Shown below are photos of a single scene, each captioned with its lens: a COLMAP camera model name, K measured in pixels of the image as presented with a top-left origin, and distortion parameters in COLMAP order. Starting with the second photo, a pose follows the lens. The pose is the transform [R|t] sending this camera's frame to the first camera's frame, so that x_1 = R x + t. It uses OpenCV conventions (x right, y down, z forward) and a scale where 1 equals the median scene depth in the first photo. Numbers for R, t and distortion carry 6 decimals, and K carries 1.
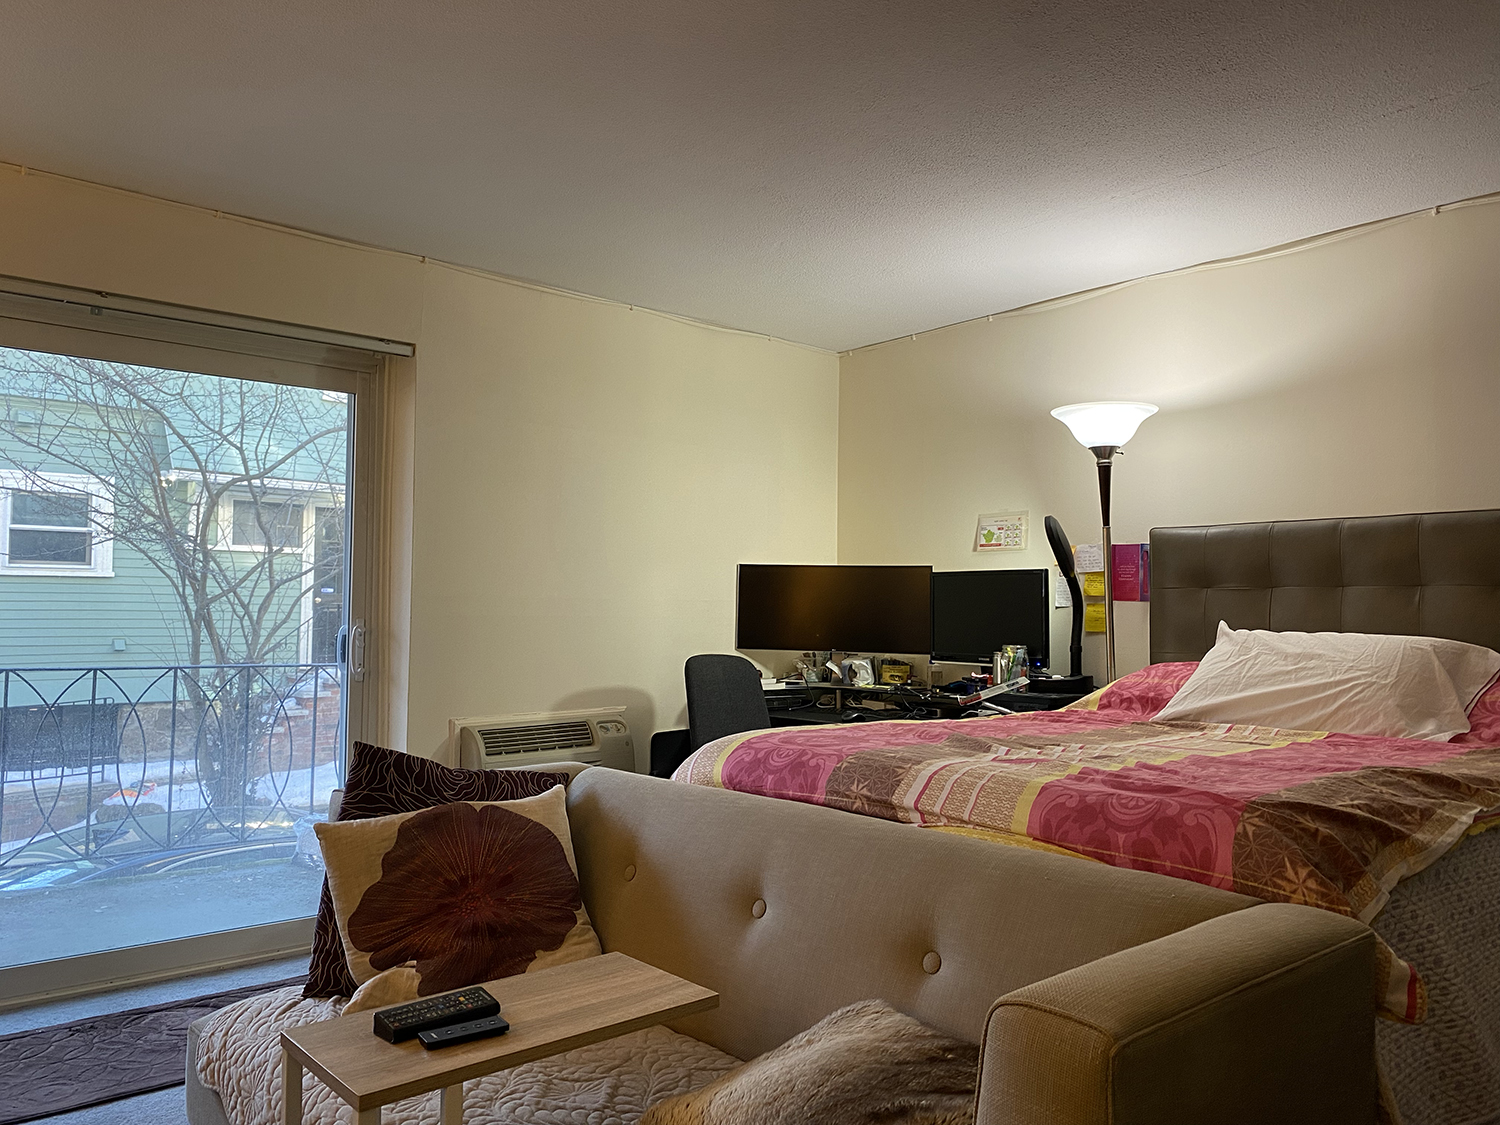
lens RADIAL K [[1159.5, 0, 748.4], [0, 1159.5, 553.2], [0, 0, 1]] dist [0.023005, -0.011376]
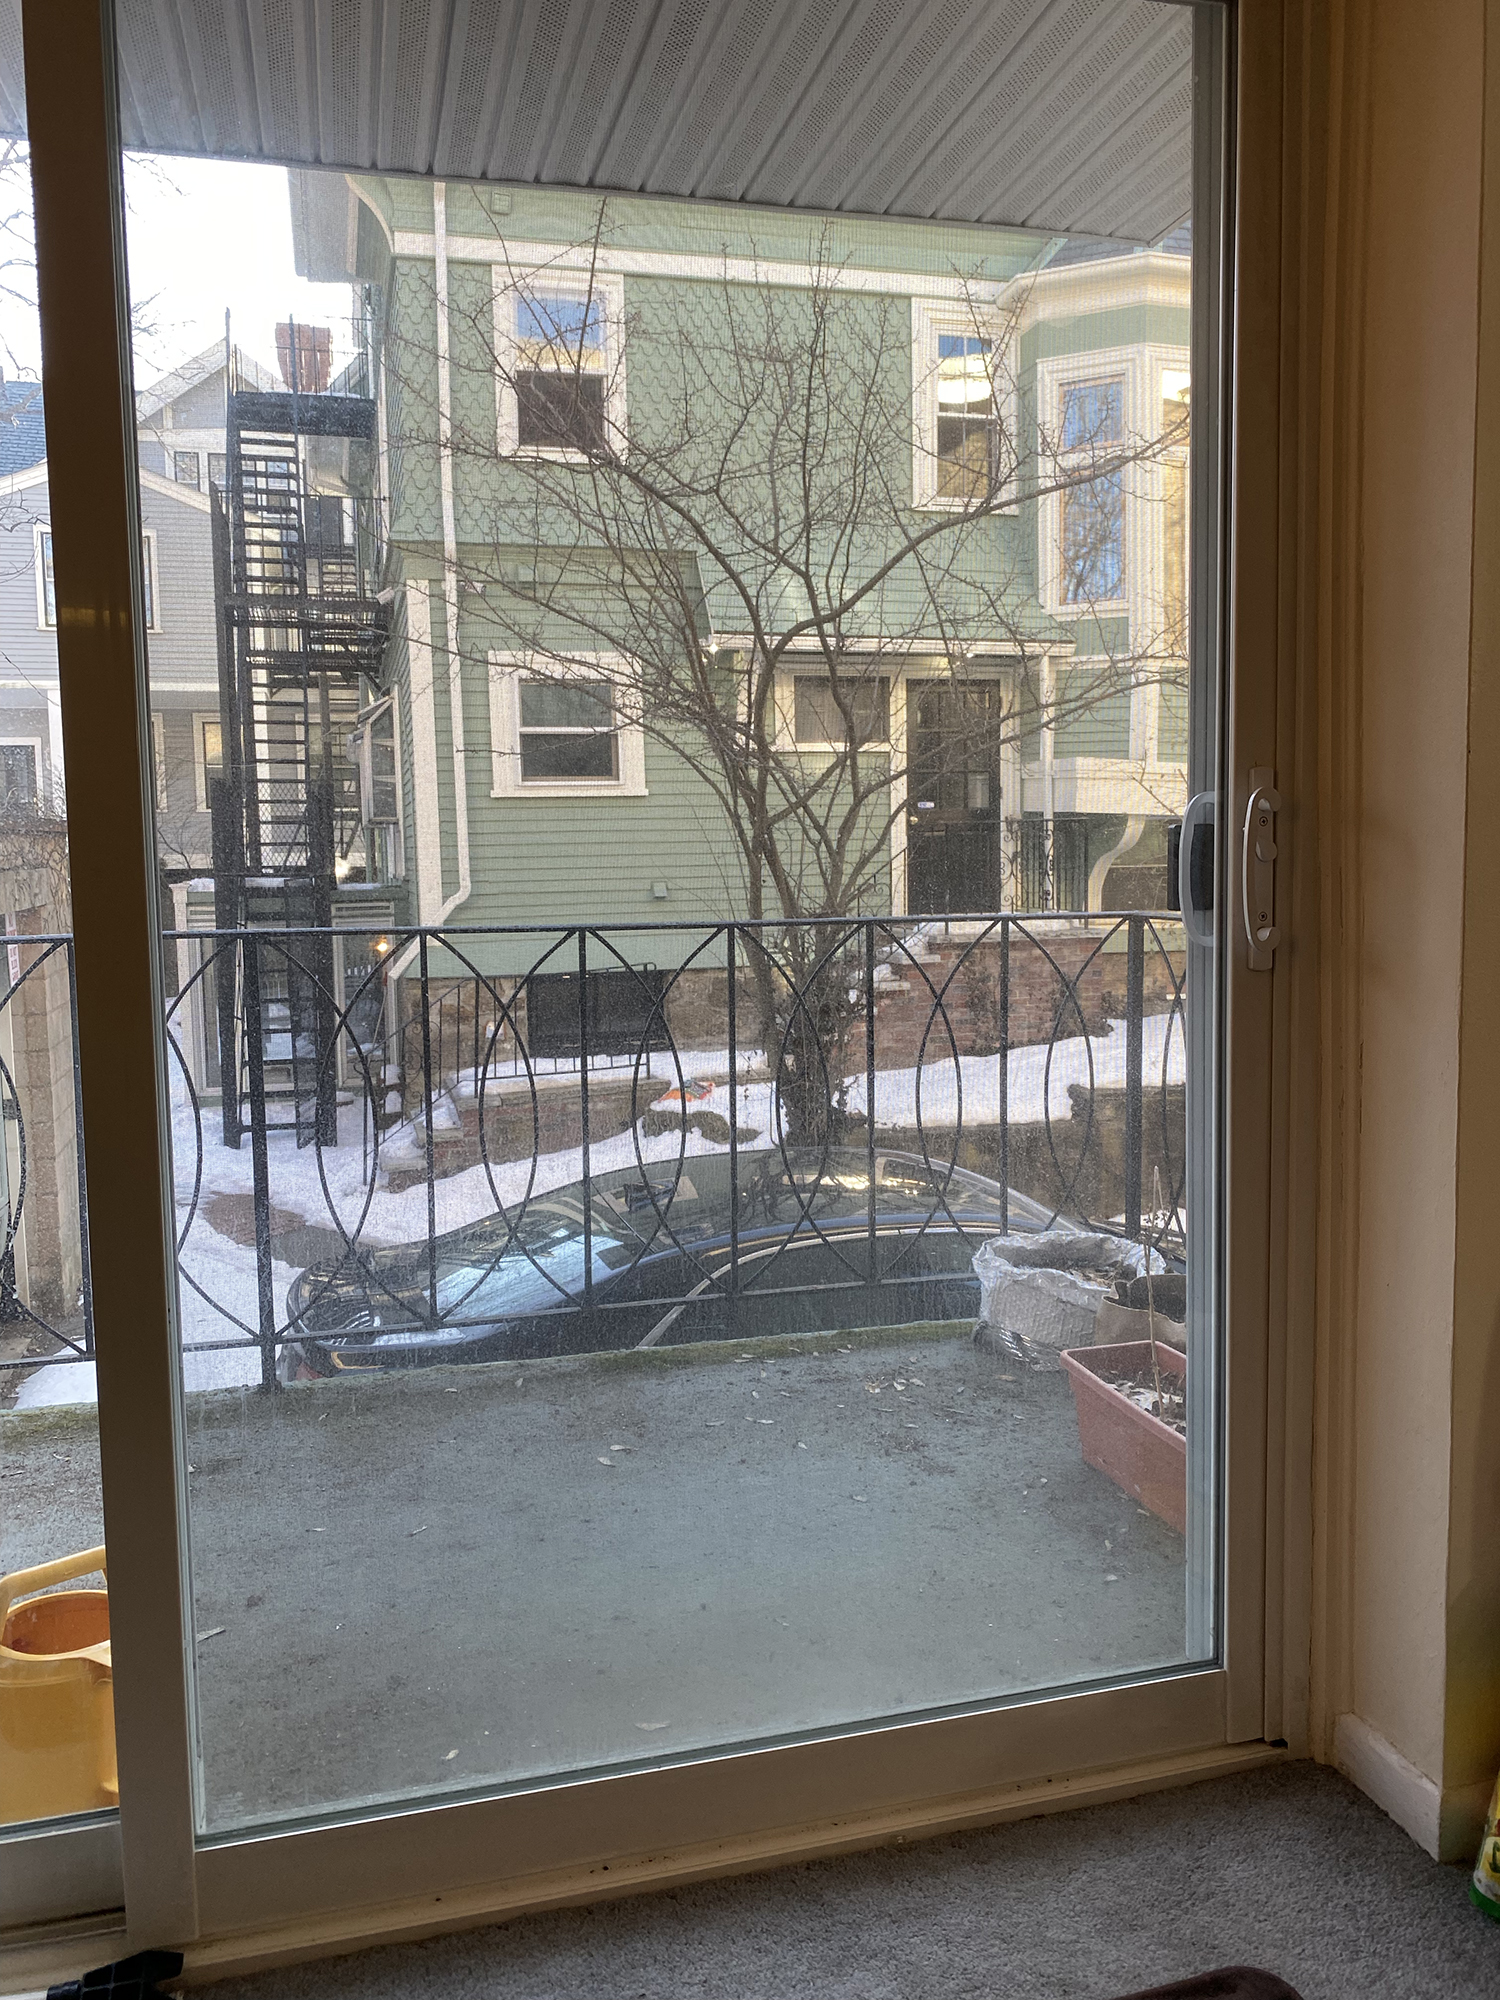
lens RADIAL K [[1546.0, 0, 749.1], [0, 1546.0, 995.5], [0, 0, 1]] dist [0.023005, -0.011376]
pose [[0.903201, 0.015670, -0.428933, -0.090180], [0.047744, 0.989464, 0.136683, 0.017333], [0.426555, -0.143931, 0.892936, 0.184642]]
